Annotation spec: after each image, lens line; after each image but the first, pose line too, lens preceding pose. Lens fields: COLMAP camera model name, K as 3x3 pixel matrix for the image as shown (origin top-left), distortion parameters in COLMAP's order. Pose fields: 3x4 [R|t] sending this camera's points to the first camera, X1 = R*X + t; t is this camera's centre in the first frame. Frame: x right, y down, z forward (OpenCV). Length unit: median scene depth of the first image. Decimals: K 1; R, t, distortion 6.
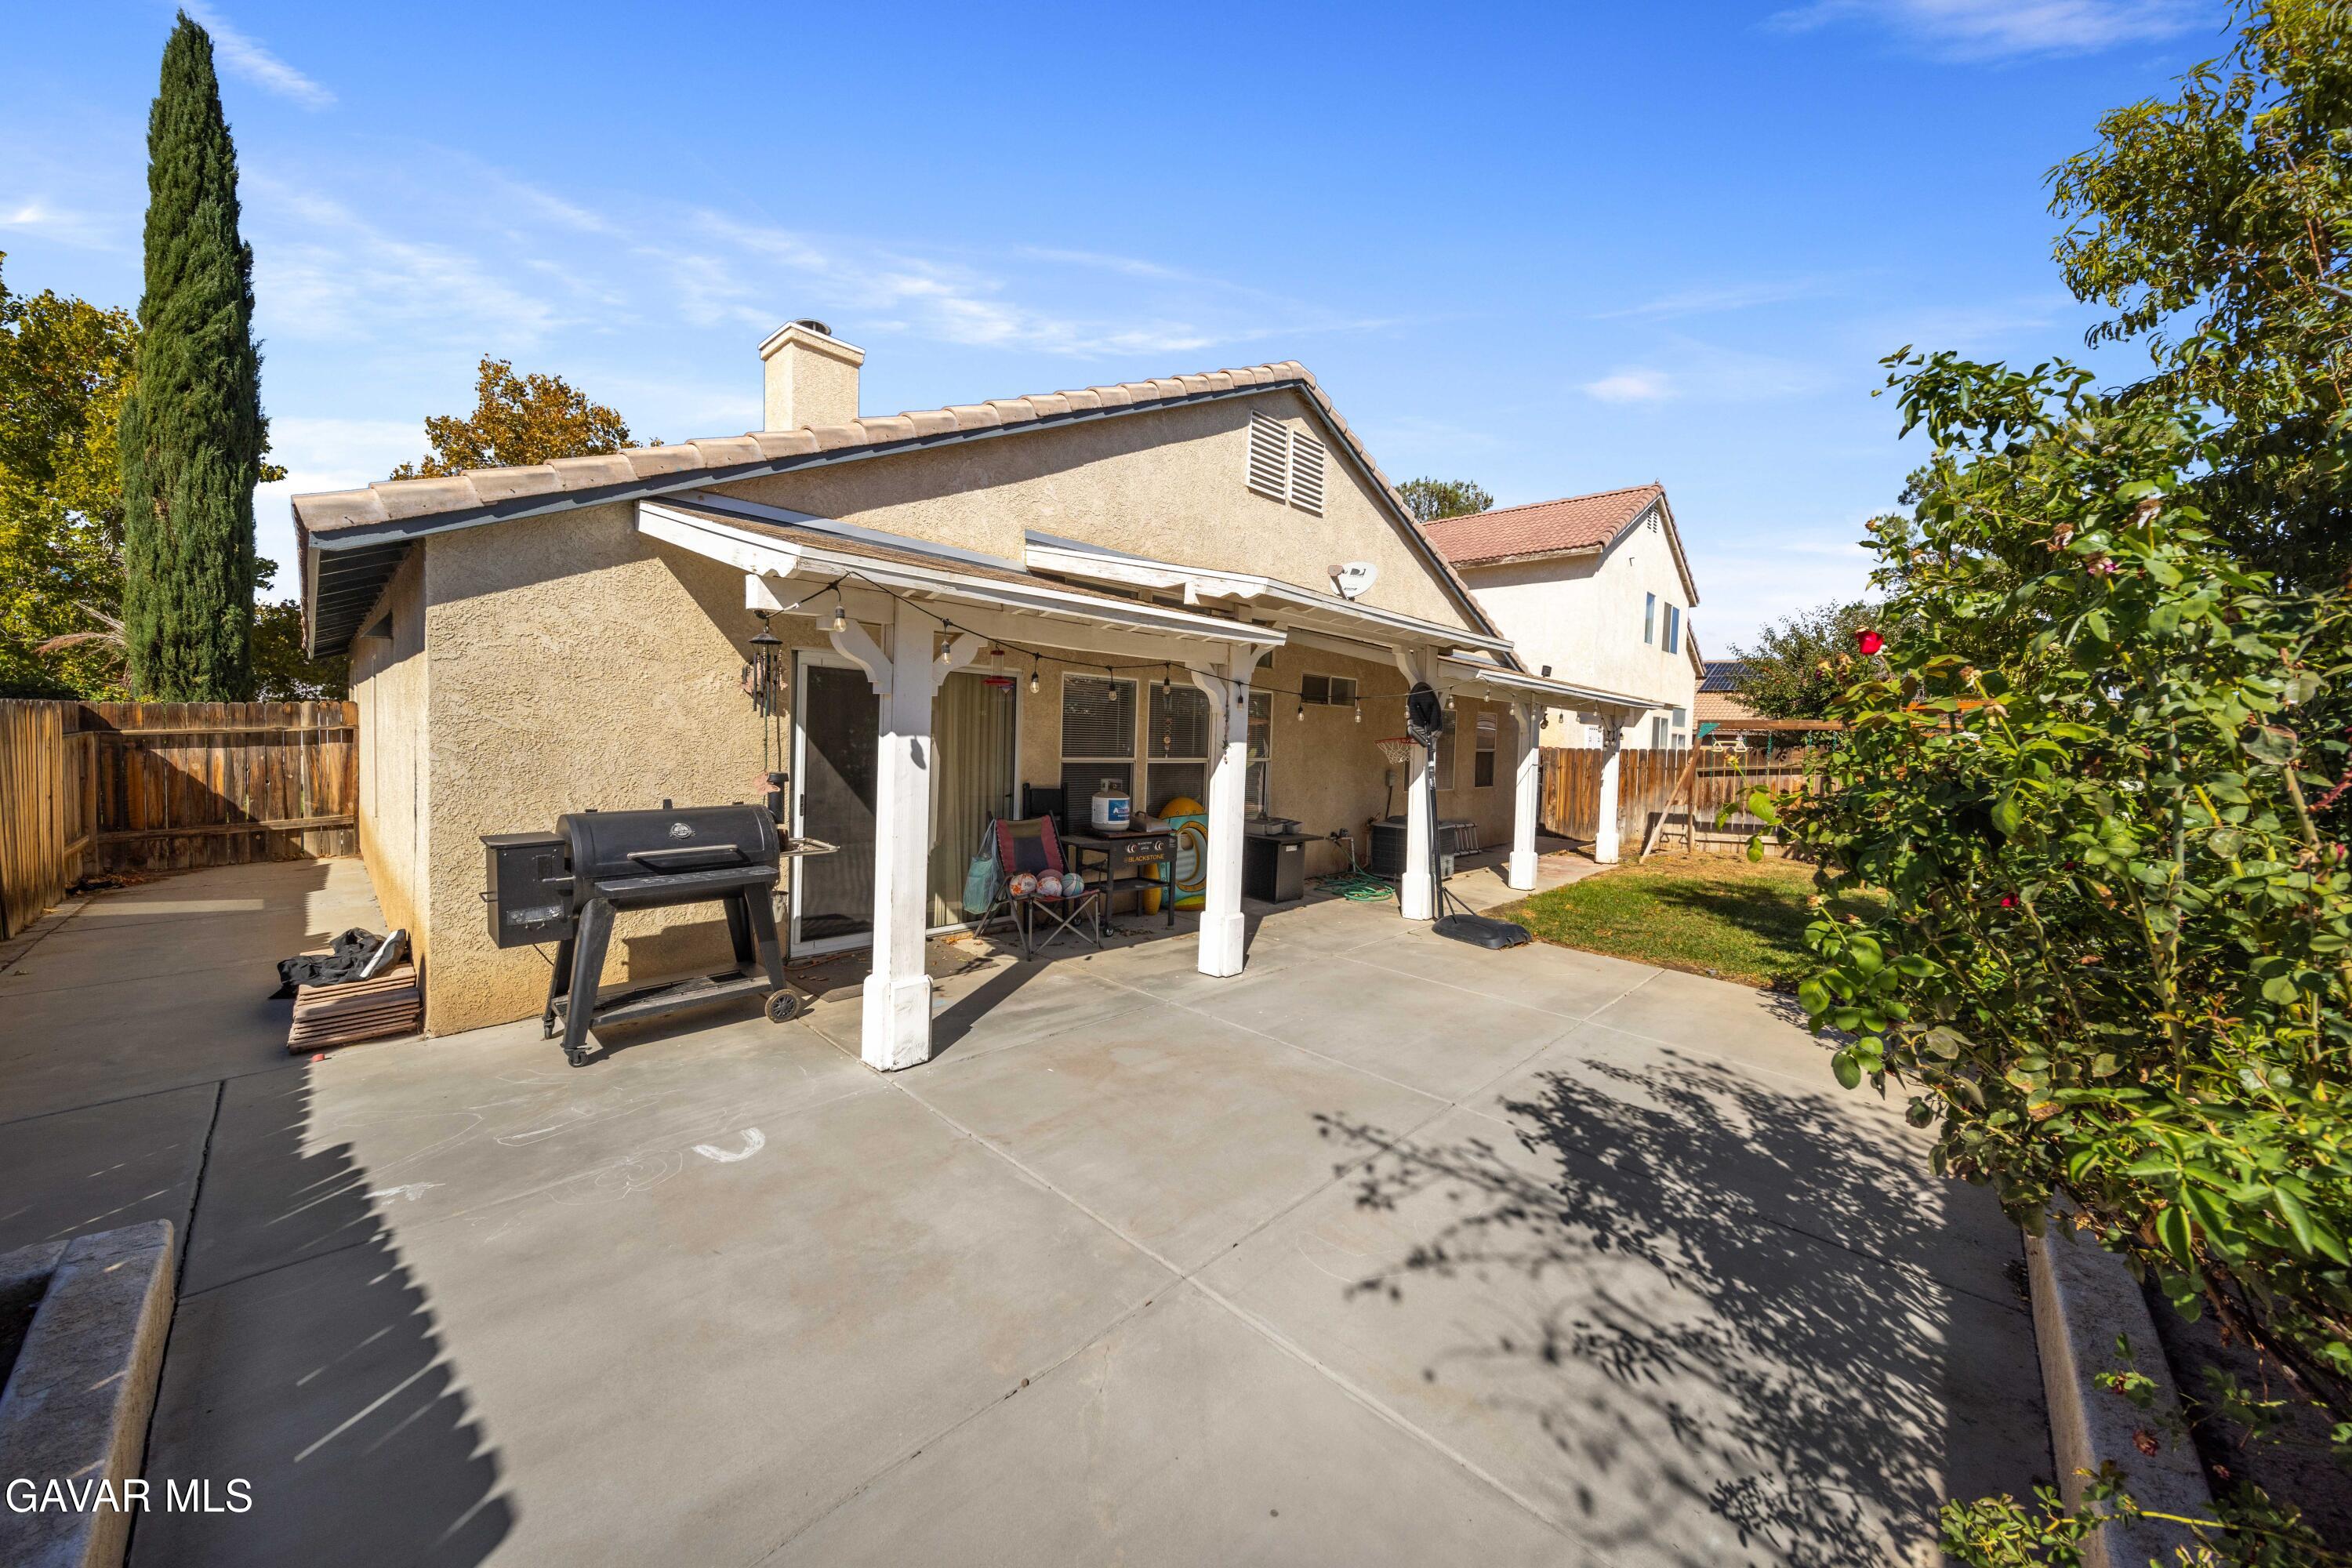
lens RADIAL K [[847.1, 0, 1169.8], [0, 847.1, 709.1], [0, 0, 1]] dist [0.001566, -0.002898]
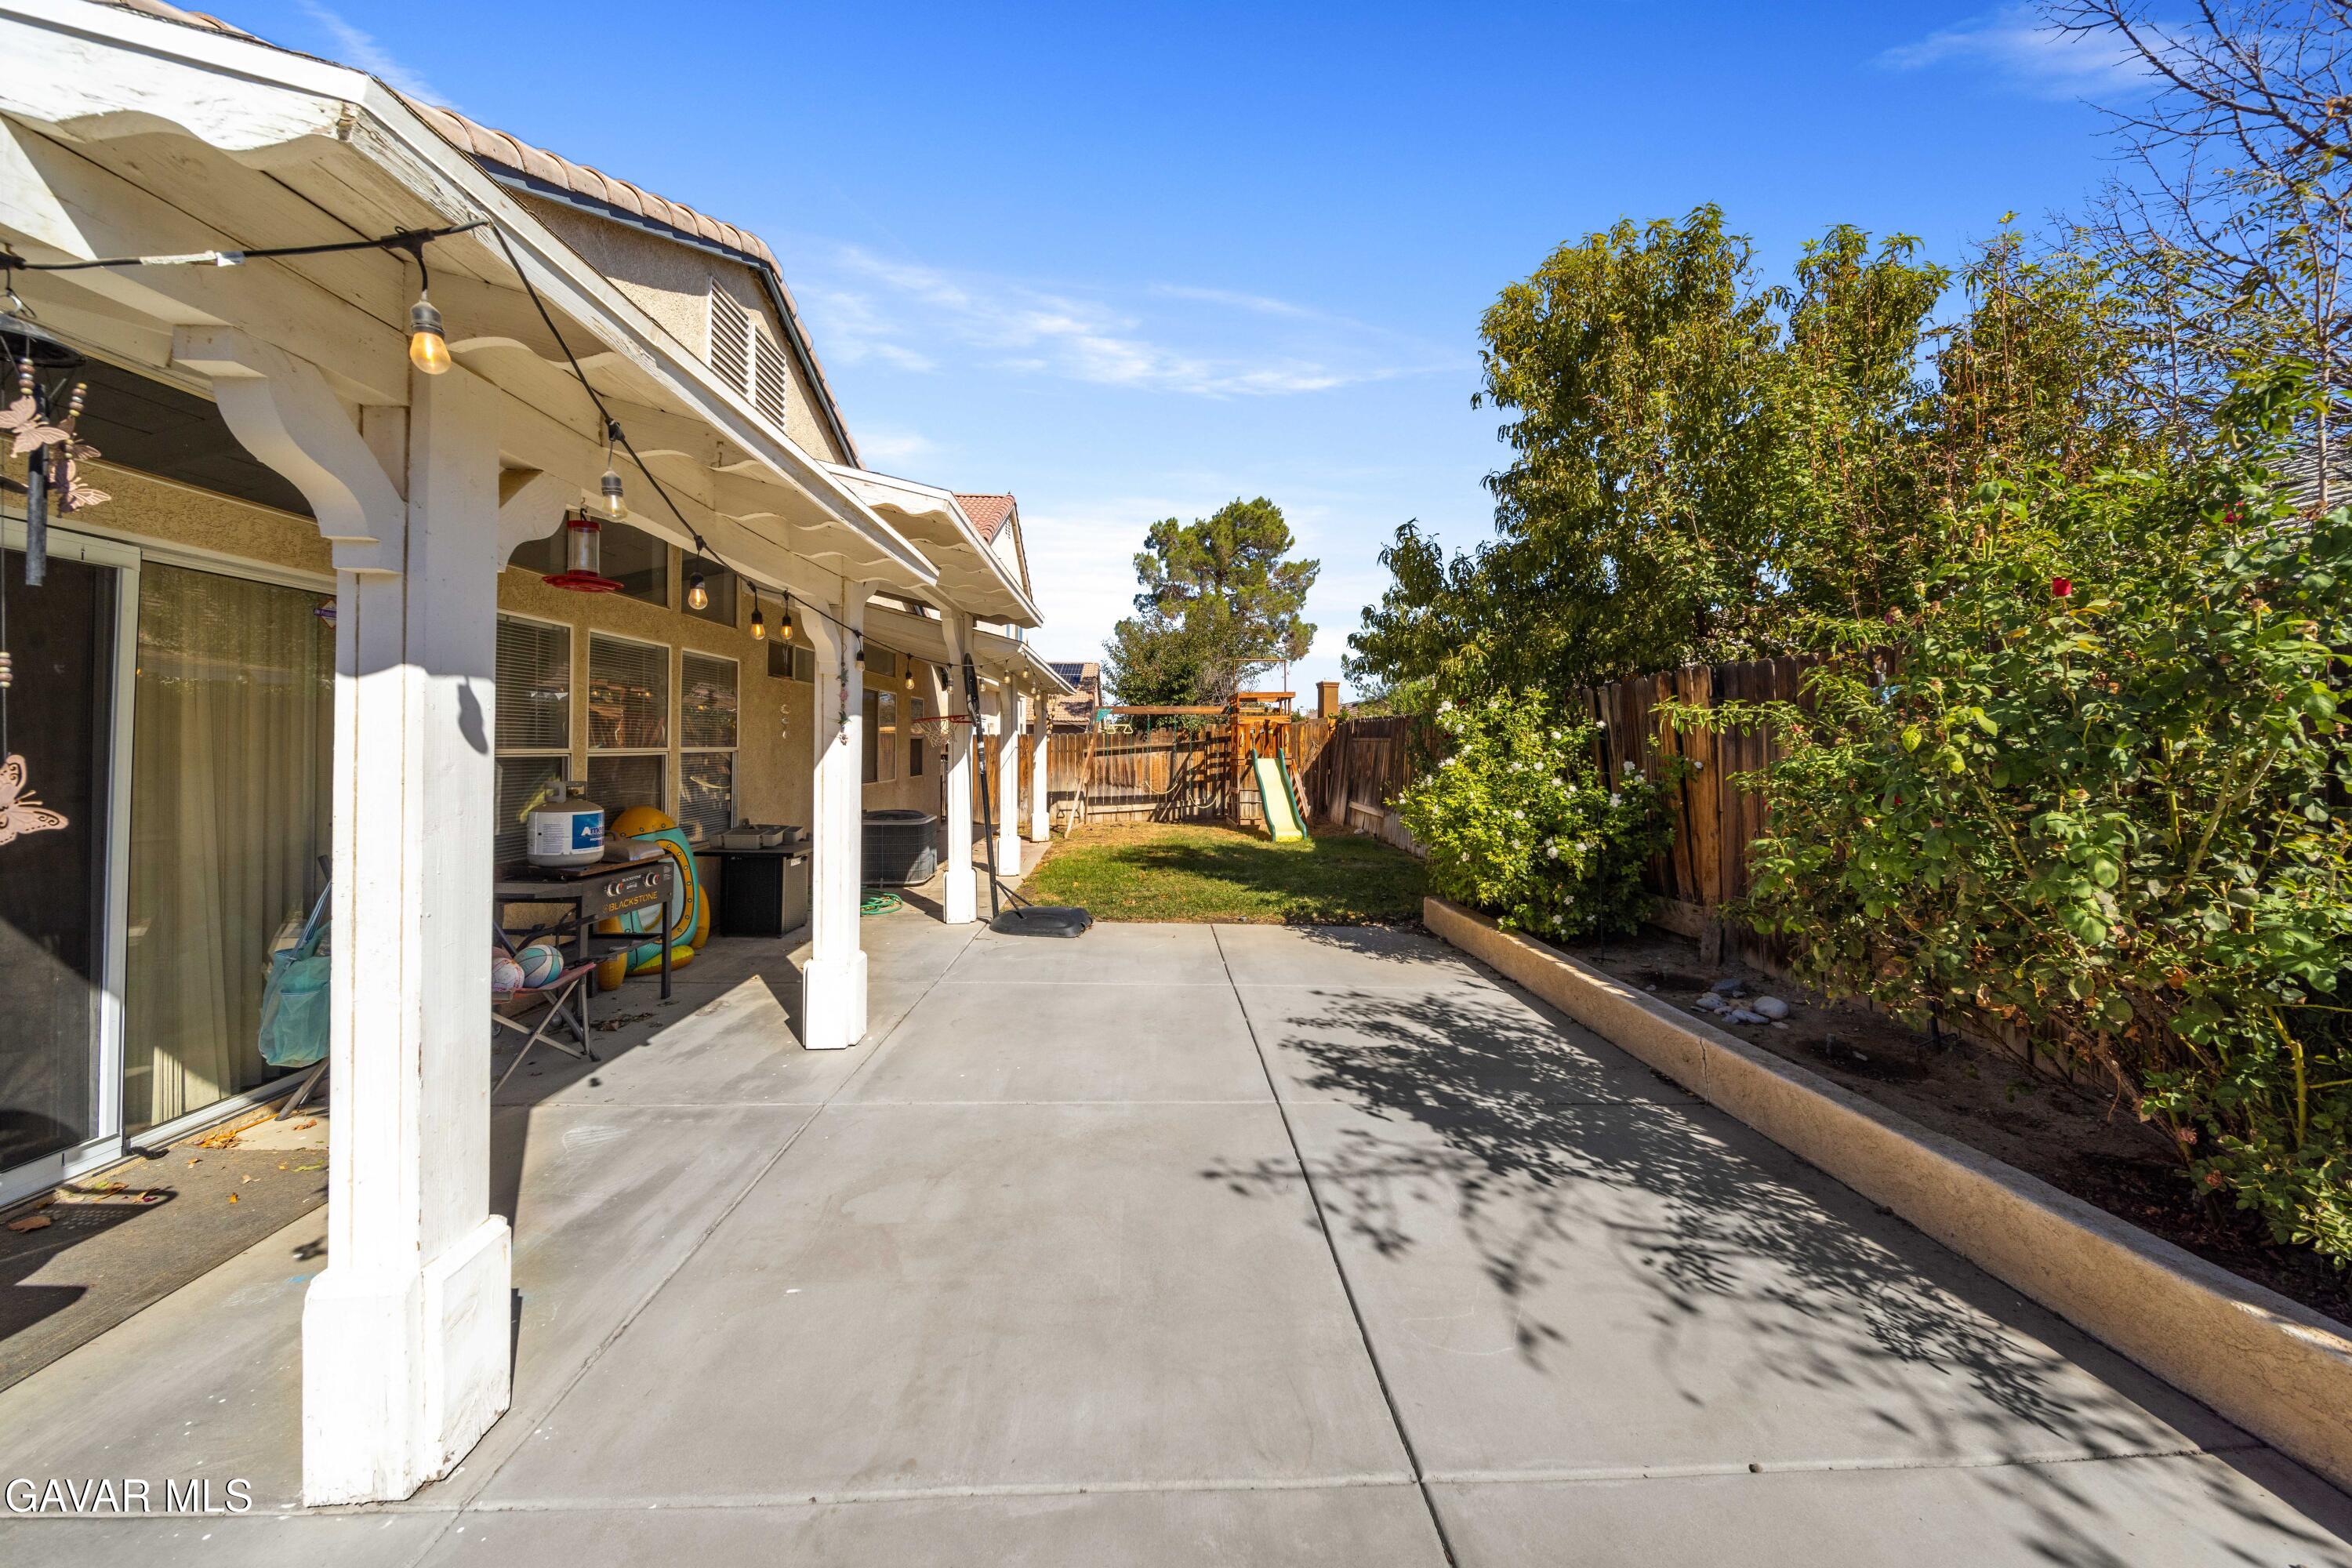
lens RADIAL K [[847.1, 0, 1169.8], [0, 847.1, 709.1], [0, 0, 1]] dist [0.001566, -0.002898]
pose [[0.672470, 0.006269, 0.740098, -0.484228], [-0.007626, 0.999970, -0.001542, 0.058692], [-0.740085, -0.004607, 0.672497, 0.564168]]
